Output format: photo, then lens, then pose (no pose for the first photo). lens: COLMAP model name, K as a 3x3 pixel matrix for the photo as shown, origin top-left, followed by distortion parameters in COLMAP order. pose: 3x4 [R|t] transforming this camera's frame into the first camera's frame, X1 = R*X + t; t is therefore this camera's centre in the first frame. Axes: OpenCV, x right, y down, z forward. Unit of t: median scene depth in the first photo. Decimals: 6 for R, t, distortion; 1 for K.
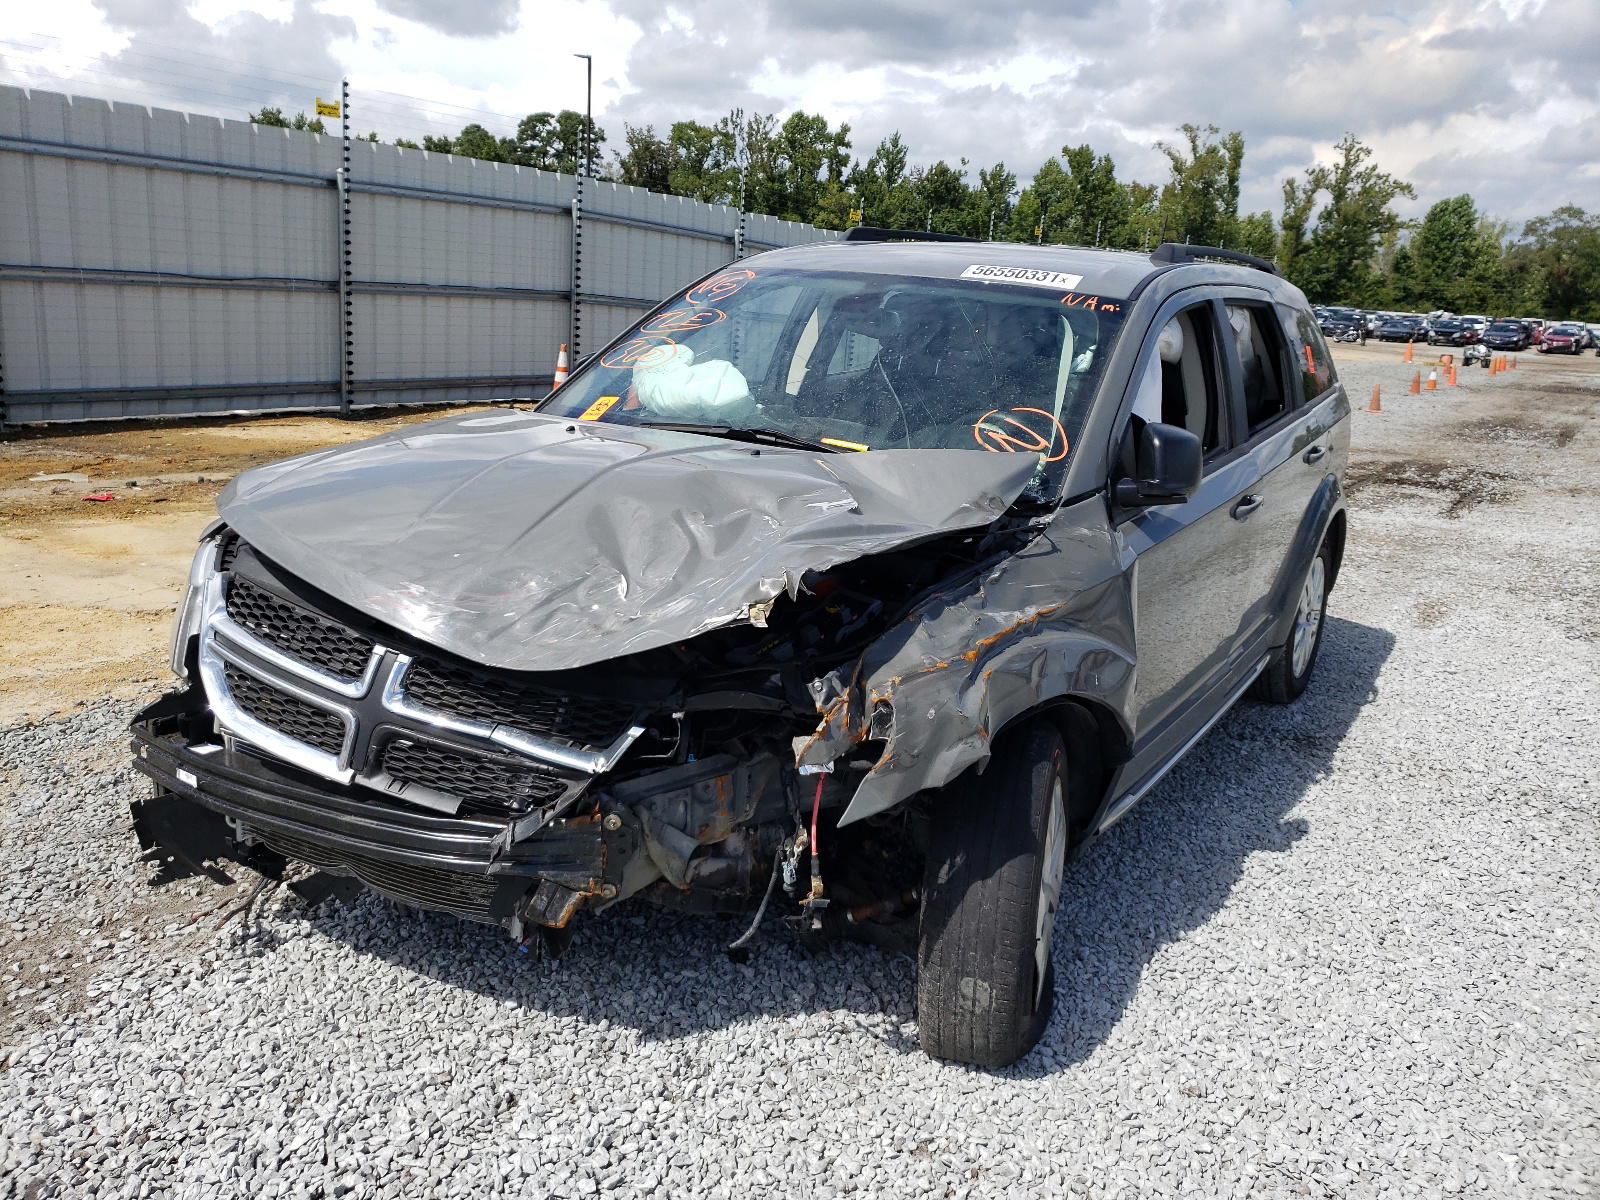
lens RADIAL K [[1033.3, 0, 800.0], [0, 1033.3, 600.0], [0, 0, 1]] dist [-0.008098, 0.022471]
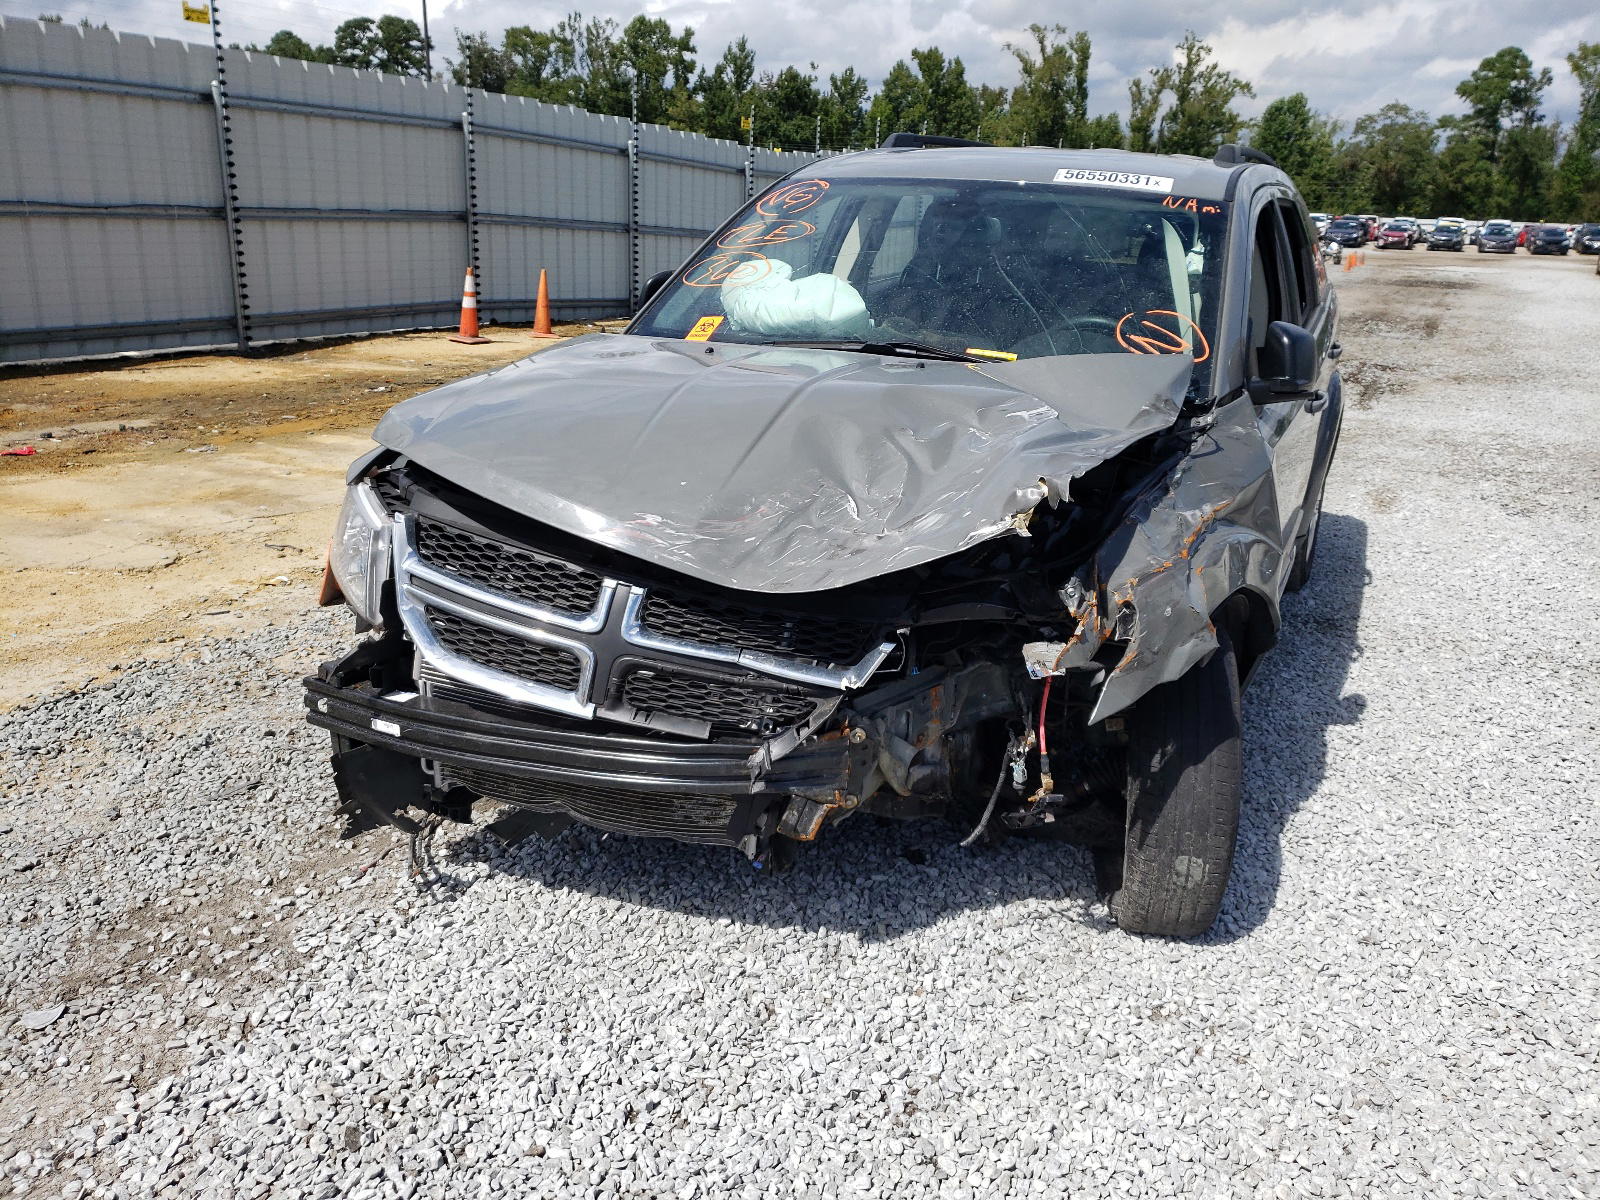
lens RADIAL K [[1029.5, 0, 800.0], [0, 1029.5, 600.0], [0, 0, 1]] dist [0.002263, 0.005438]
pose [[0.993381, -0.063336, 0.095824, -0.282104], [0.055894, 0.995351, 0.078442, -0.001966], [-0.100347, -0.072567, 0.992303, 0.003903]]
